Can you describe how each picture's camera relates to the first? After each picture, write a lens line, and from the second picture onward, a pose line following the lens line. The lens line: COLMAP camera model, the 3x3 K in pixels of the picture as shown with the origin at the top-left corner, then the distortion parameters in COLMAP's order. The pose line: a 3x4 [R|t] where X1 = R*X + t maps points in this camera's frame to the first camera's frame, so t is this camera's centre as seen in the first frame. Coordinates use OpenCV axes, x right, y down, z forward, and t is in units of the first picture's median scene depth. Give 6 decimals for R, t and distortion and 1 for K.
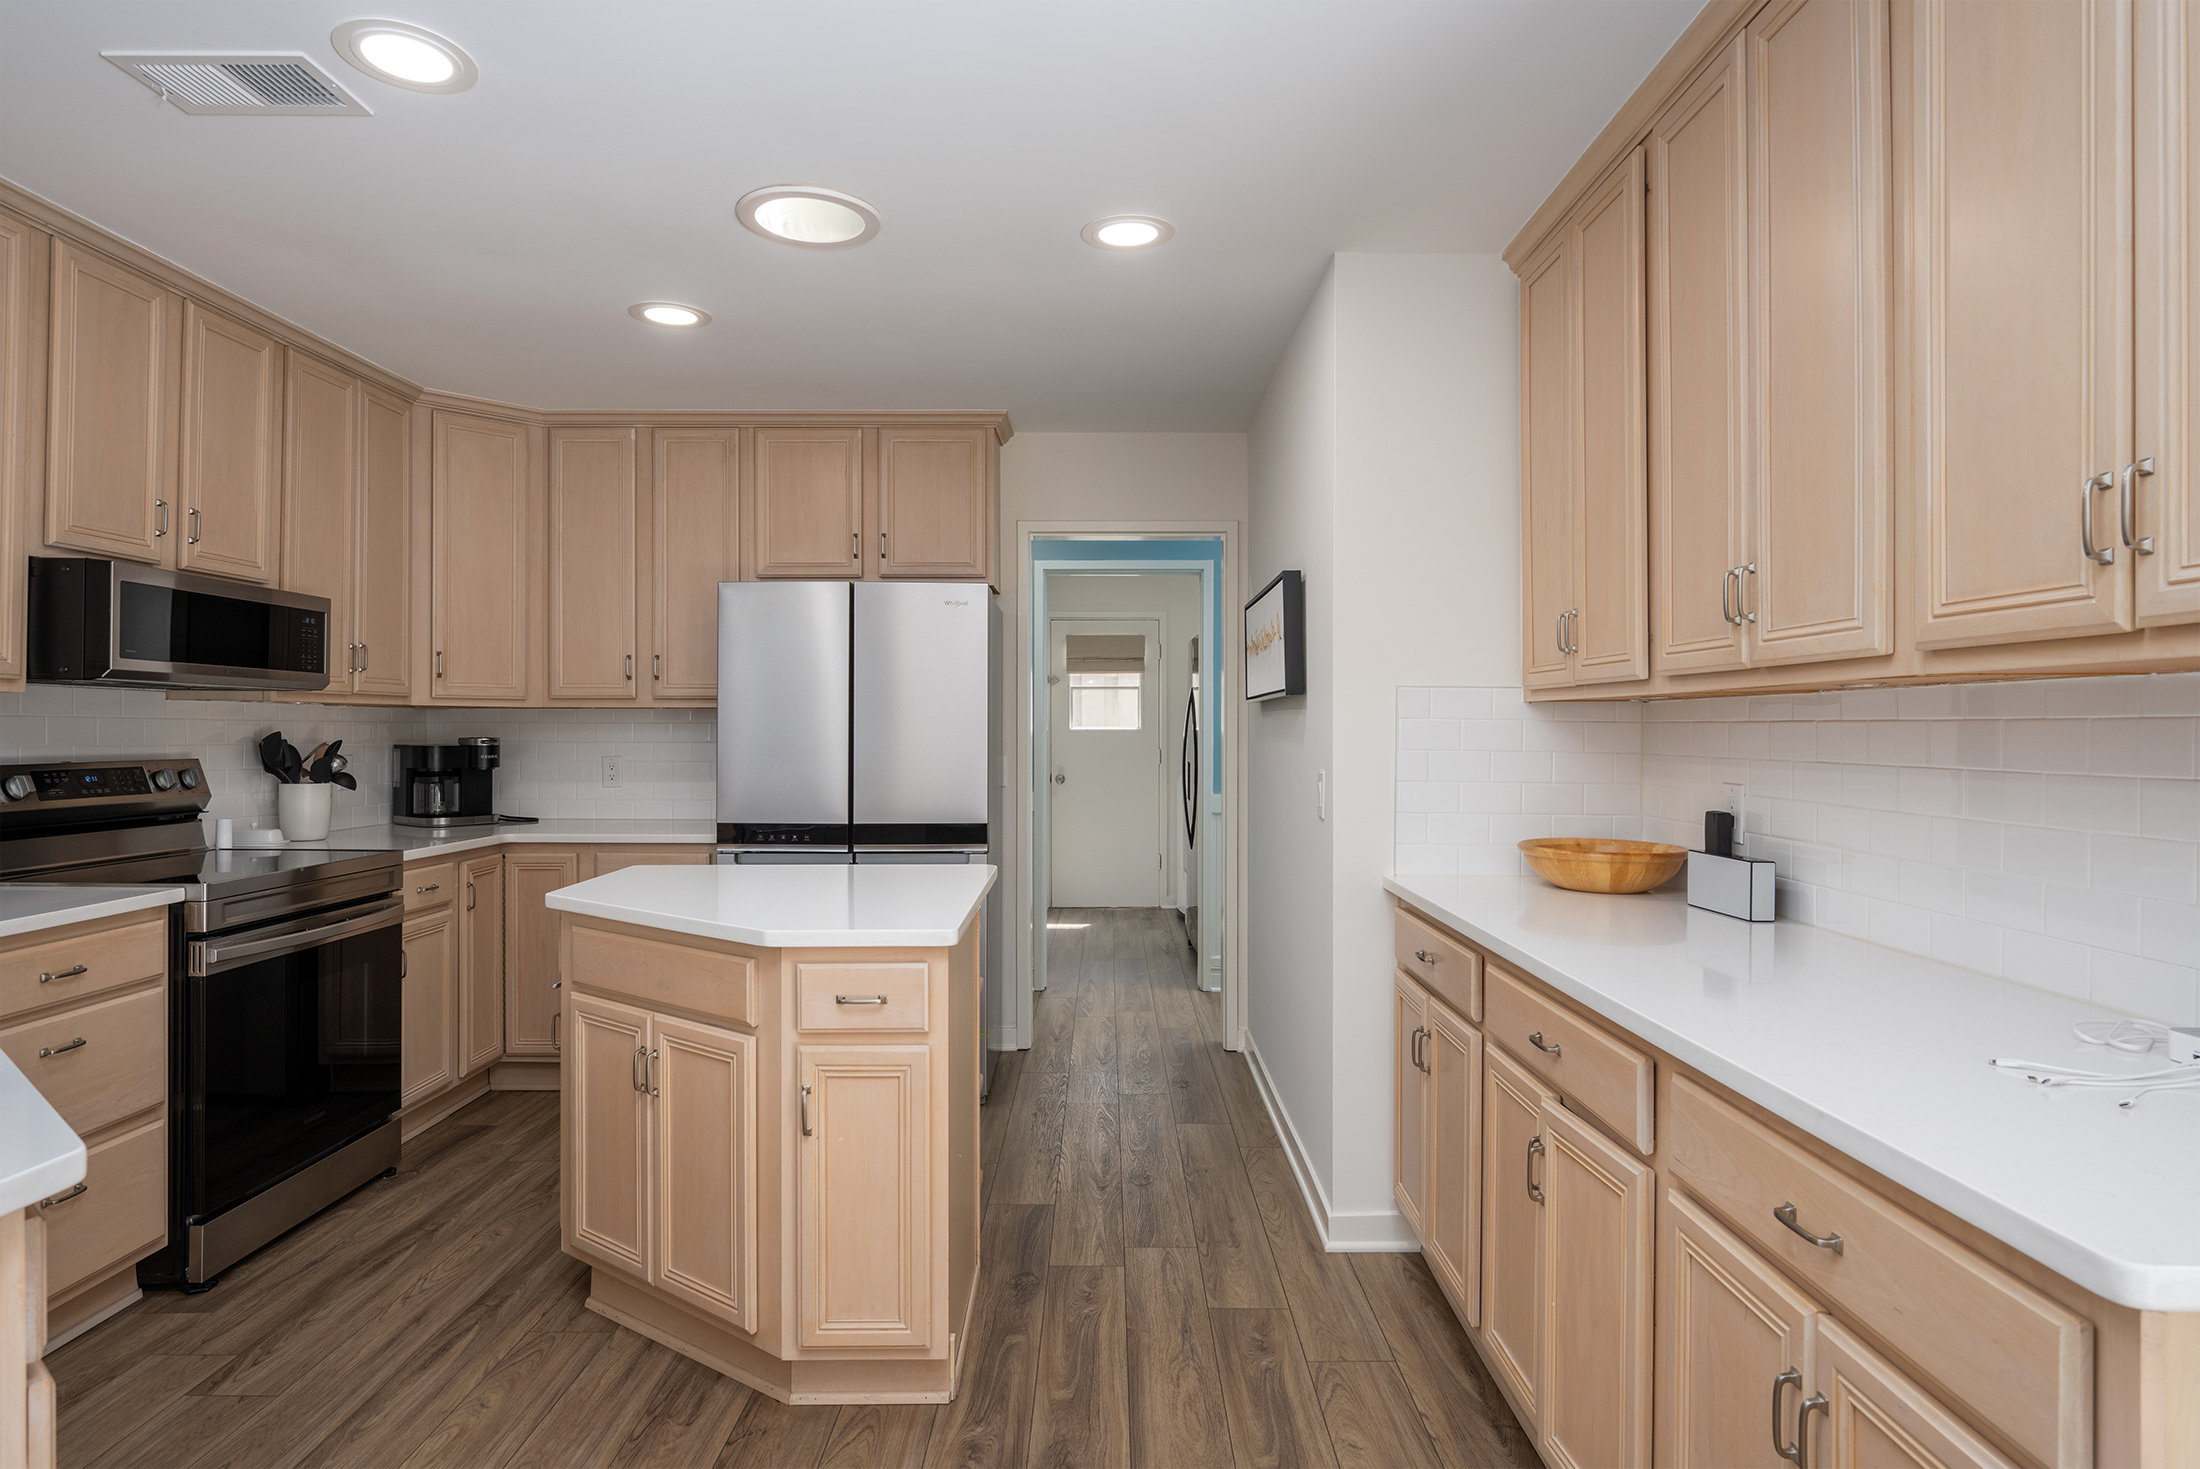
lens RADIAL K [[1177.8, 0, 1100.0], [0, 1177.8, 734.5], [0, 0, 1]] dist [0.000461, 0.001031]
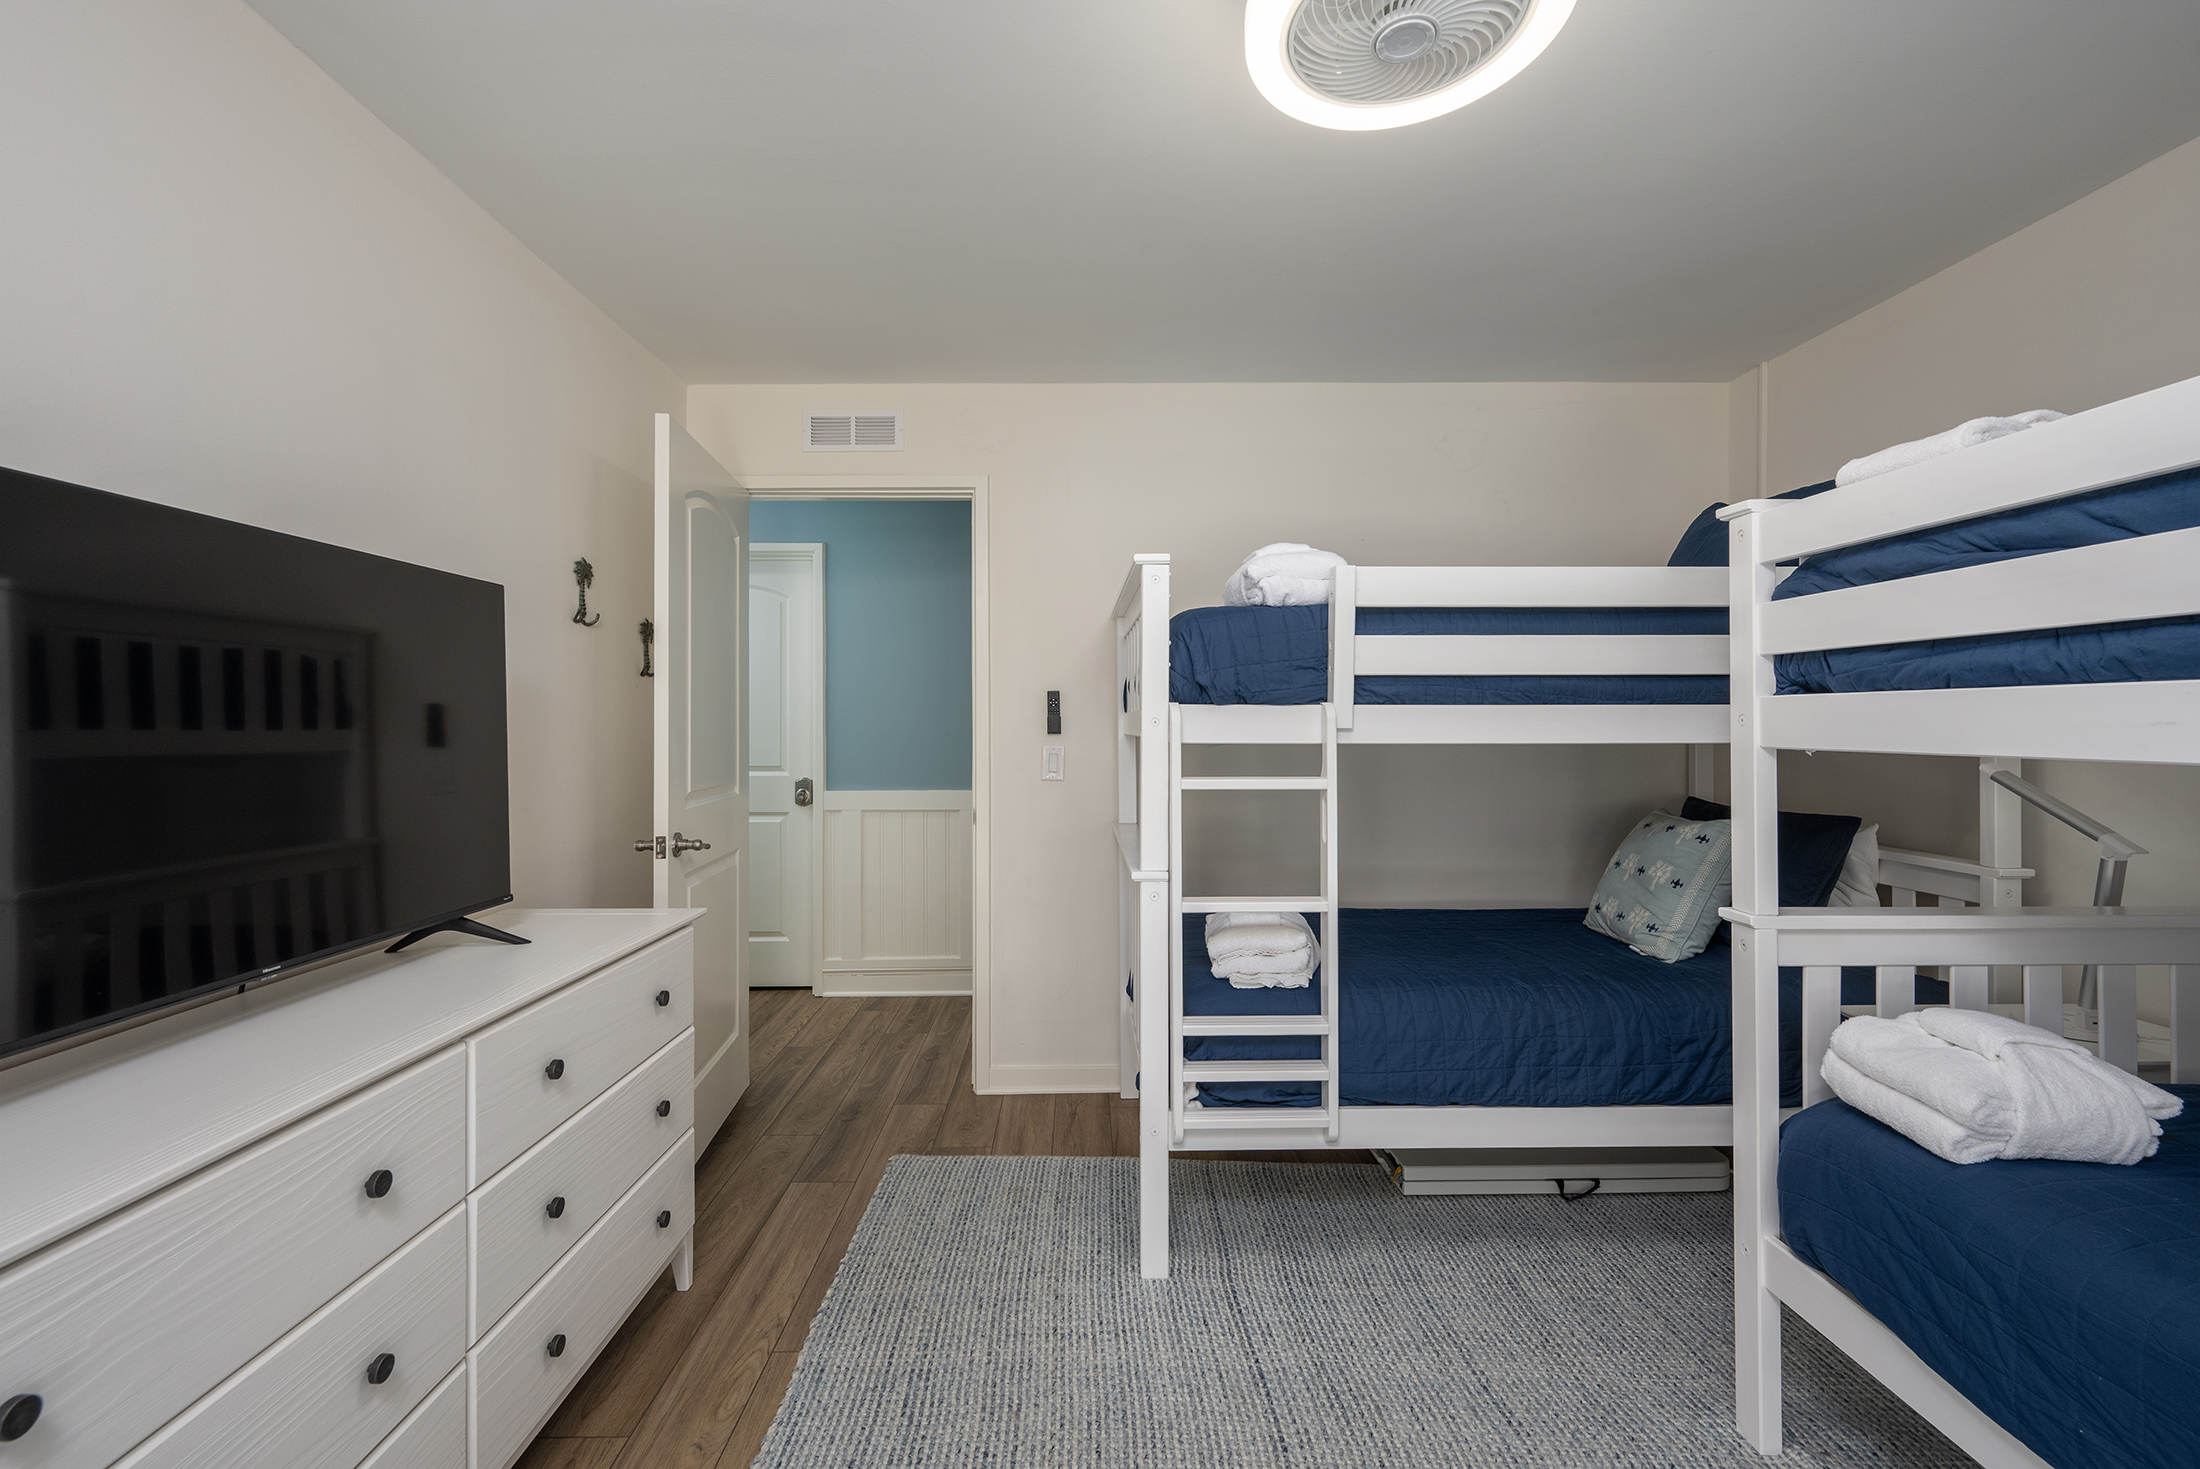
lens RADIAL K [[906.6, 0, 1100.0], [0, 906.6, 734.5], [0, 0, 1]] dist [0.000187, 0.000010]
pose [[-0.999789, 0.003226, -0.020275, -0.664474], [0.003236, 0.999995, -0.000483, 0.001126], [0.020274, -0.000548, -0.999794, 1.383949]]
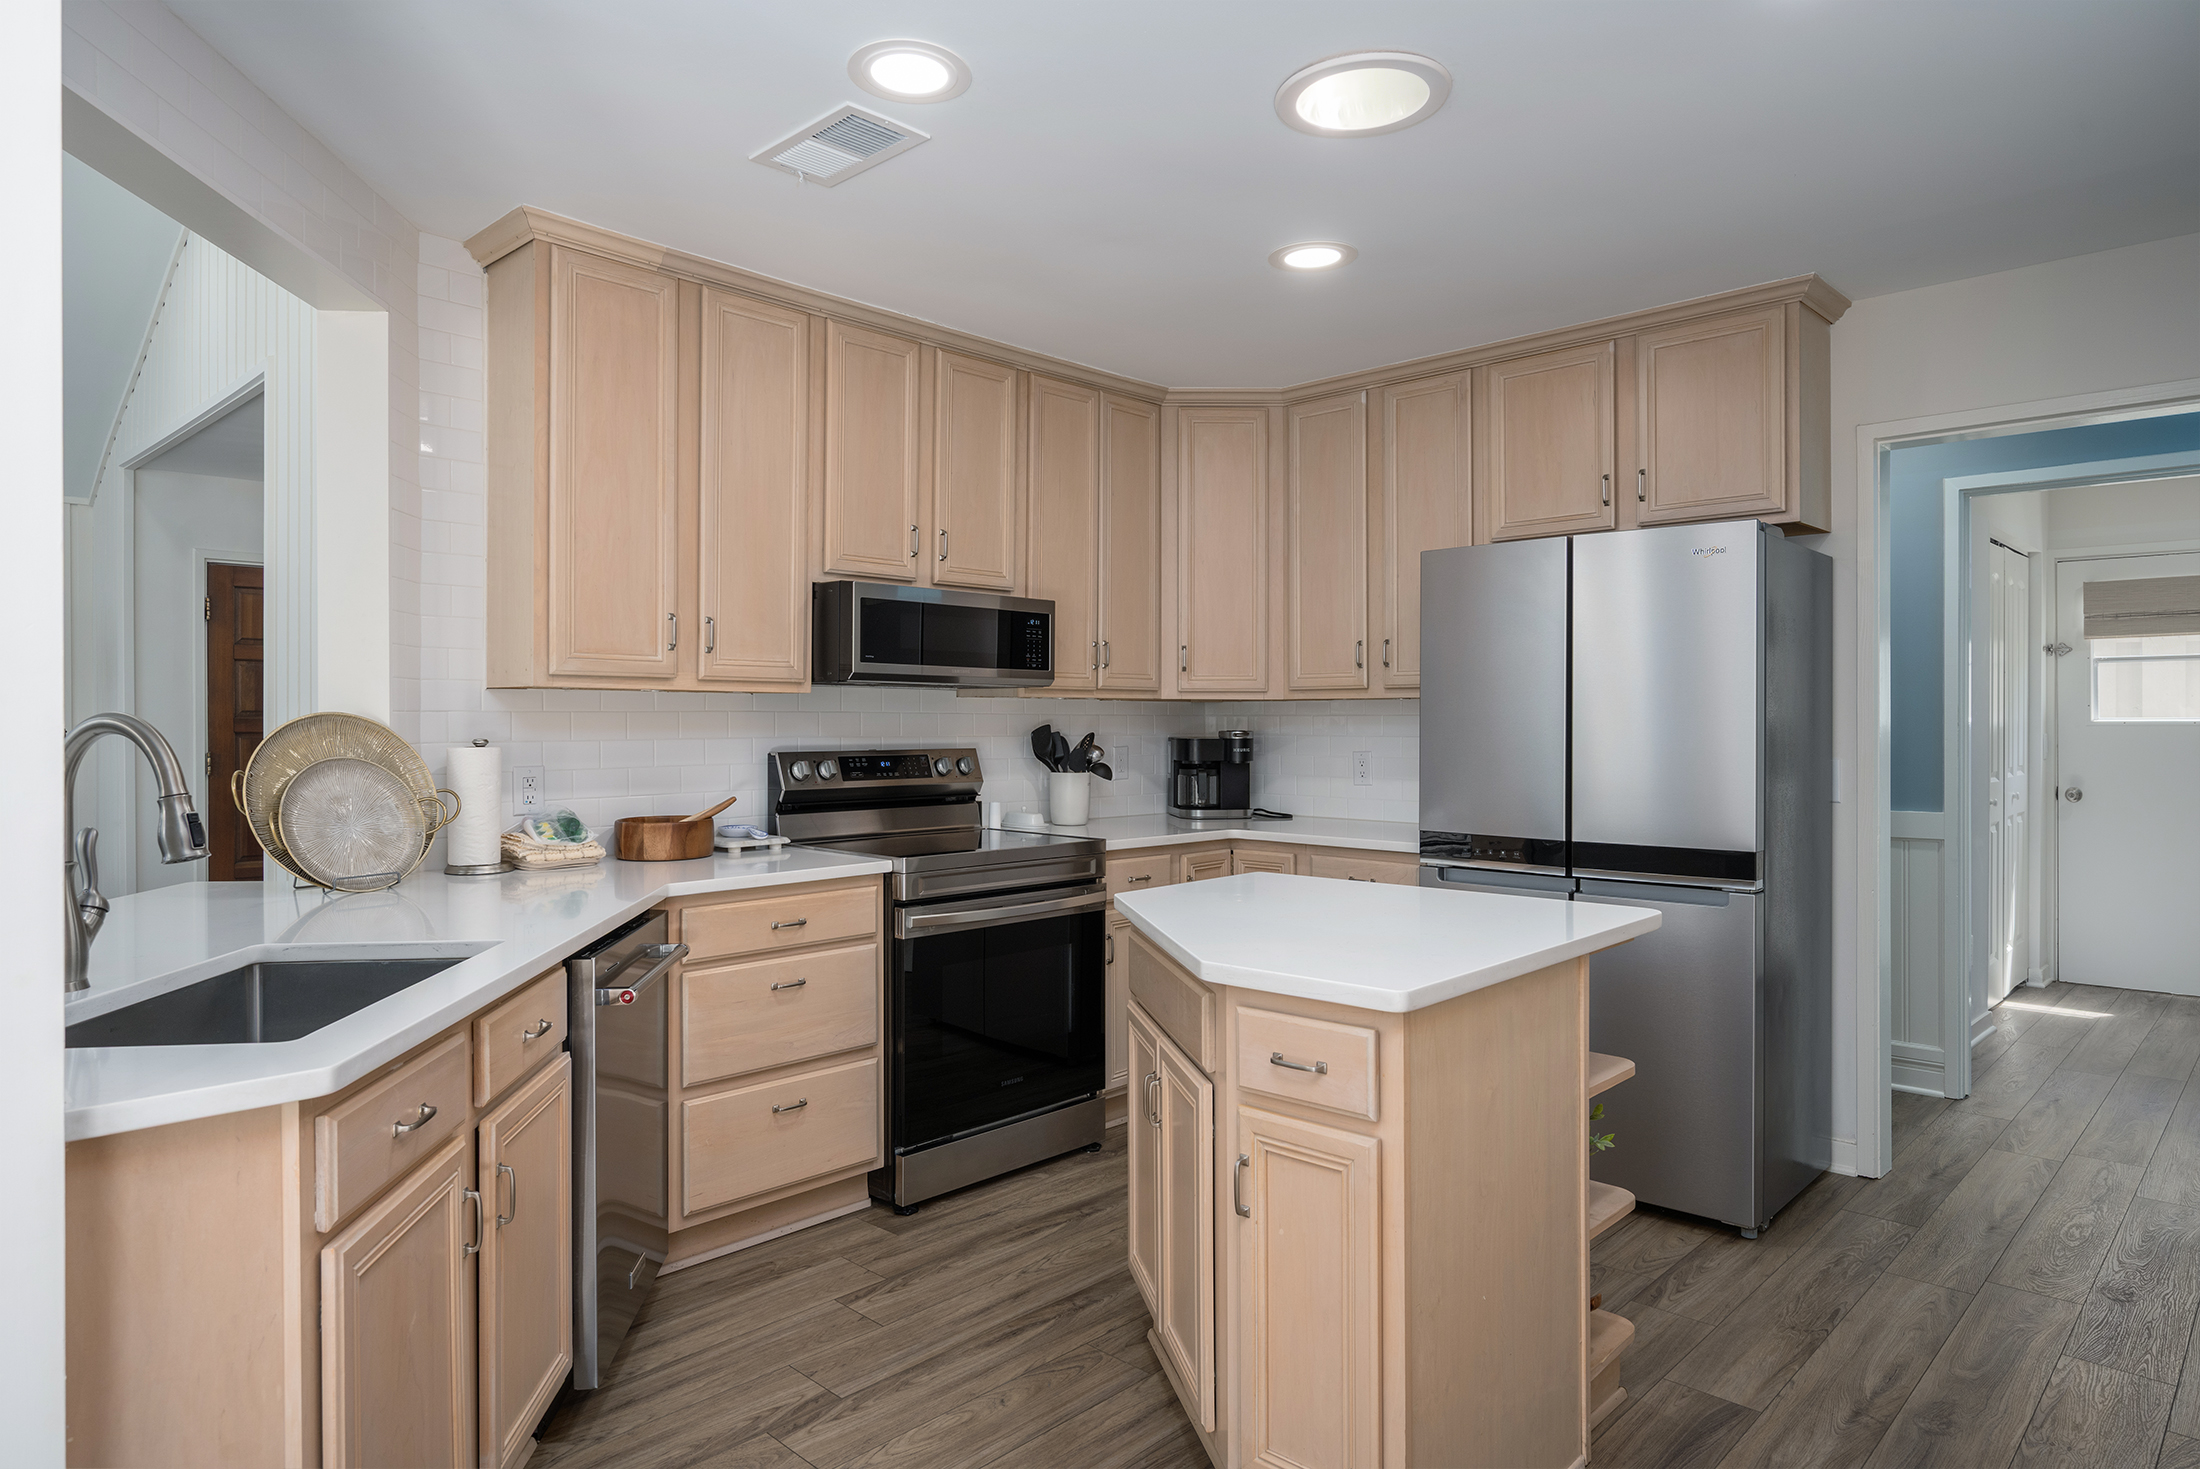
lens RADIAL K [[1297.3, 0, 1100.0], [0, 1297.3, 734.5], [0, 0, 1]] dist [0.003766, -0.000953]
pose [[0.725680, 0.006062, -0.688005, 0.192409], [-0.002293, 0.999977, 0.006392, -0.001315], [0.688028, -0.003061, 0.725678, 0.175054]]
